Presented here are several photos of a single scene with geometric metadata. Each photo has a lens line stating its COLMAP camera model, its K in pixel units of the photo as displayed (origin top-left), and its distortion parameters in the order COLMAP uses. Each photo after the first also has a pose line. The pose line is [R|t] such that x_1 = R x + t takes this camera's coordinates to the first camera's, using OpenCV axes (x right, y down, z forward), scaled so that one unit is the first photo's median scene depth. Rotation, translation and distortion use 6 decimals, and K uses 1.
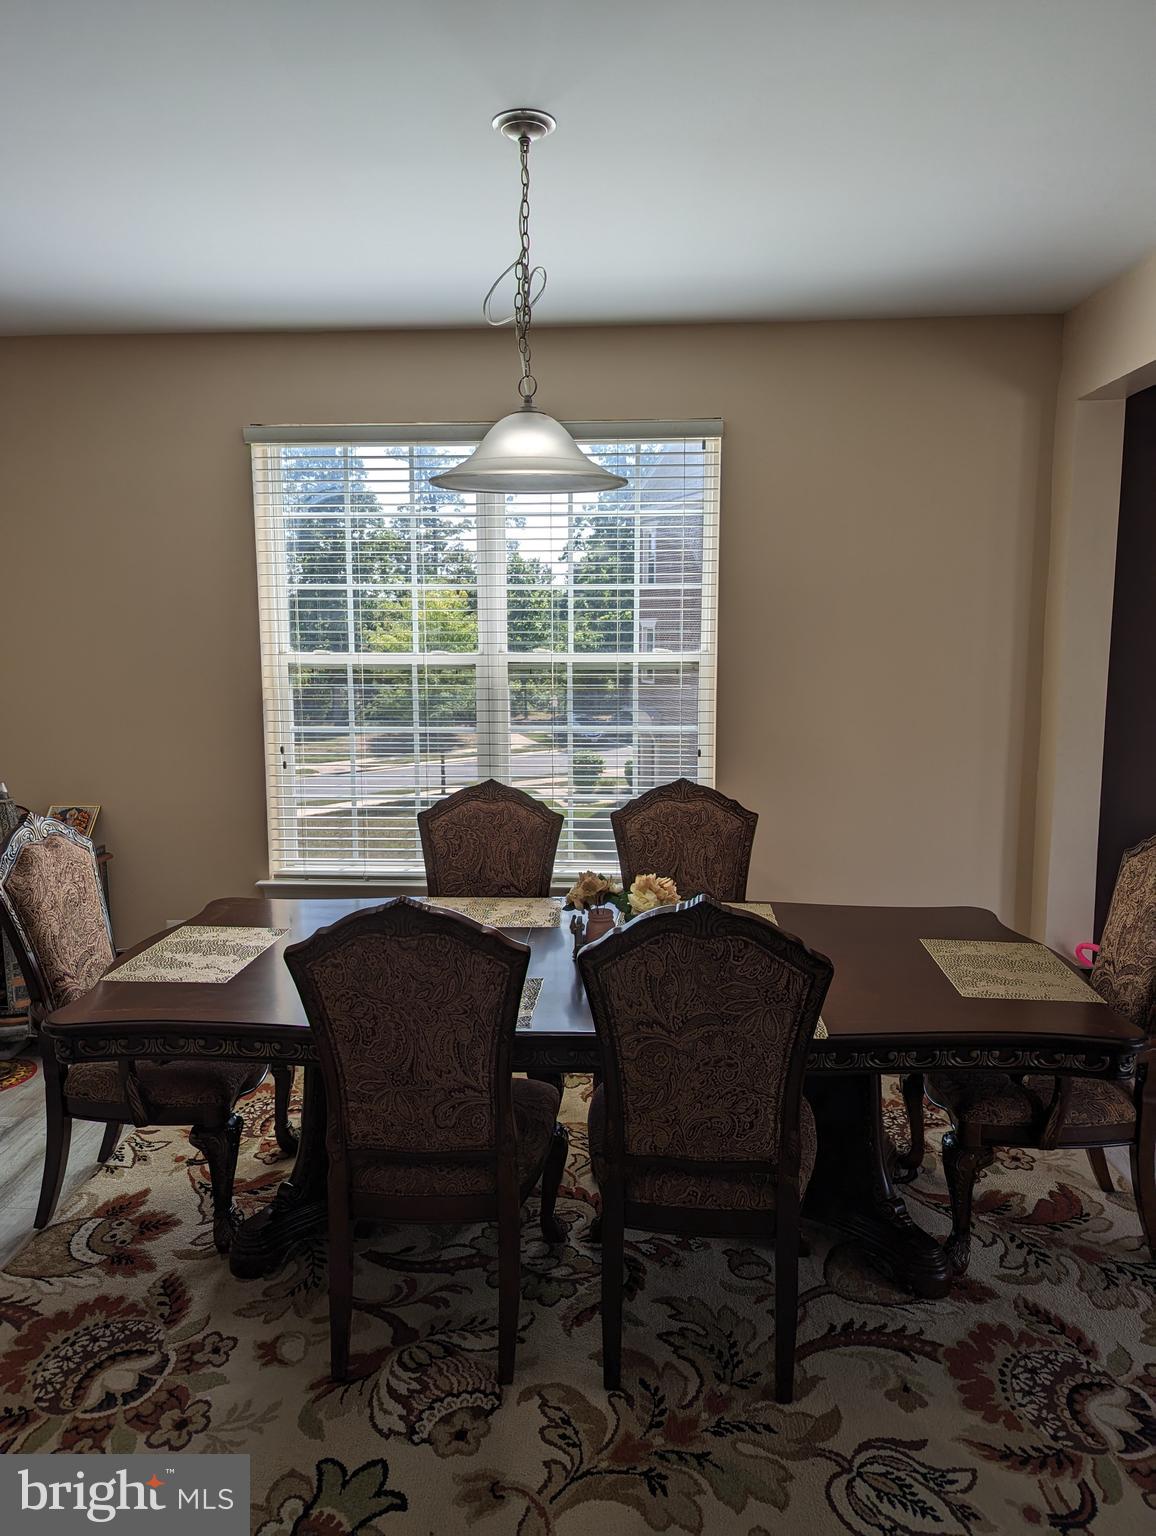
lens RADIAL K [[1075.9, 0, 578.0], [0, 1075.9, 768.0], [0, 0, 1]] dist [0.047089, -0.040025]
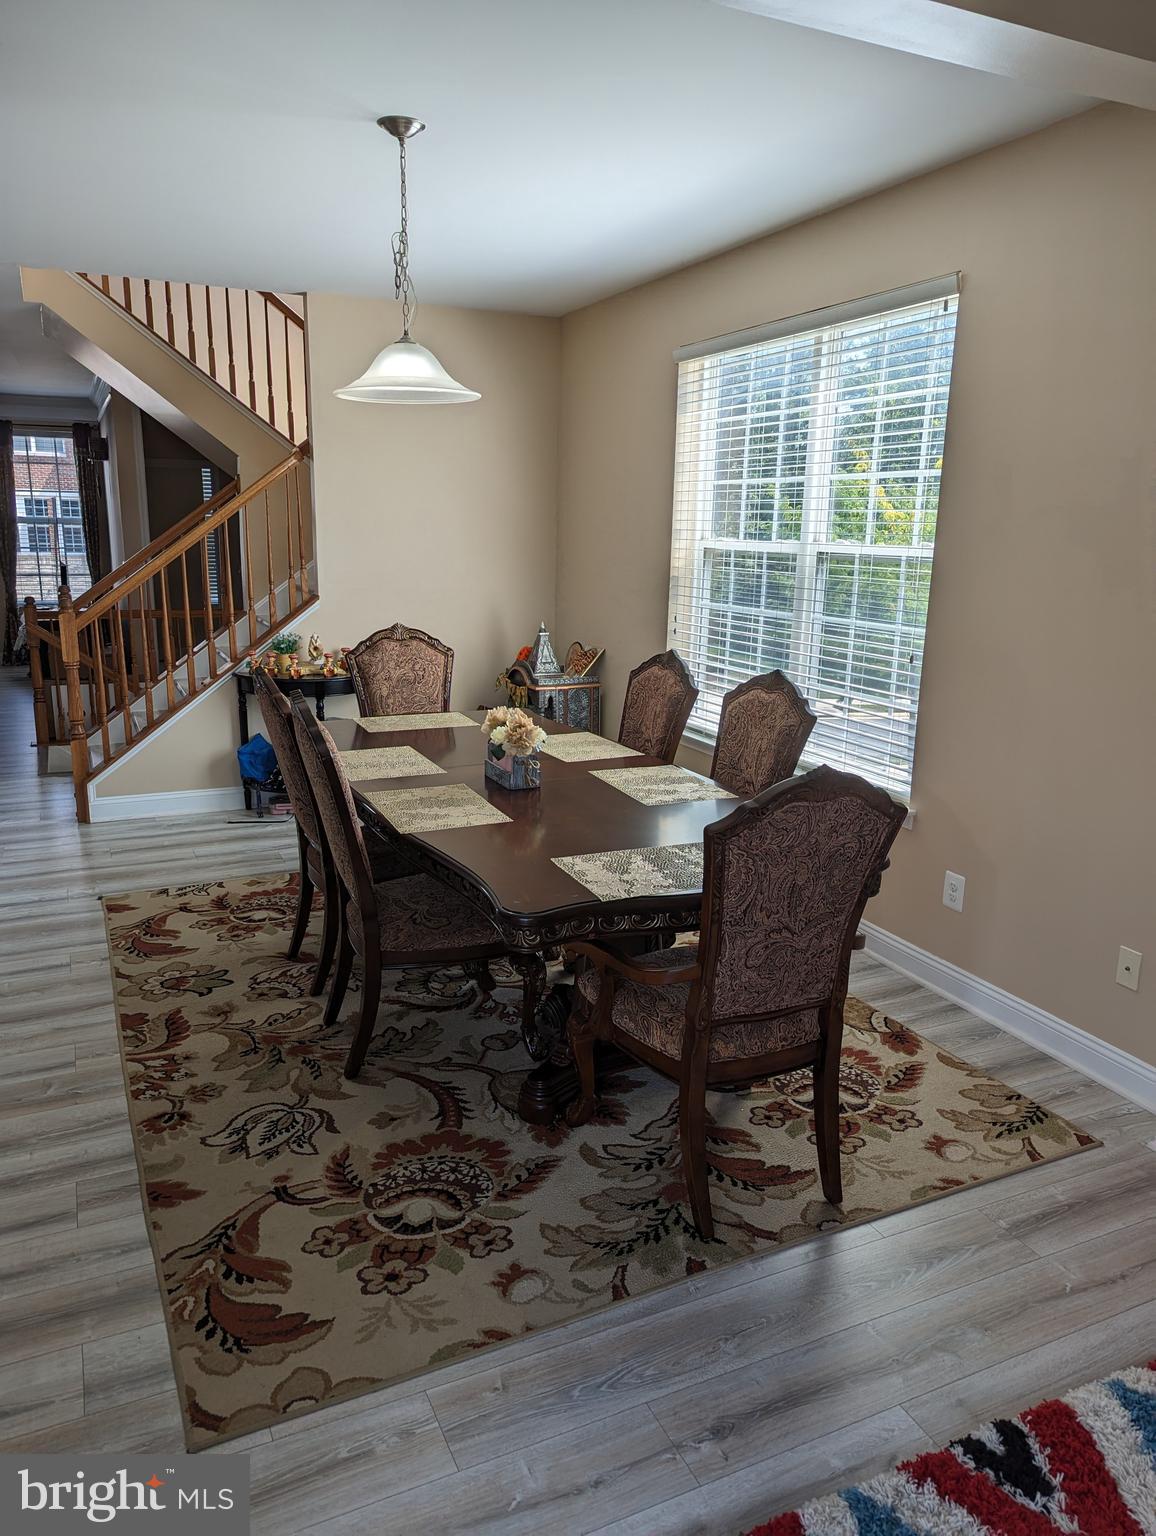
lens RADIAL K [[1075.9, 0, 578.0], [0, 1075.9, 768.0], [0, 0, 1]] dist [0.047089, -0.040025]
pose [[0.484774, 0.207399, -0.849694, 1.322168], [-0.139221, 0.977391, 0.159138, -0.051632], [0.863488, 0.041149, 0.502688, 0.517449]]
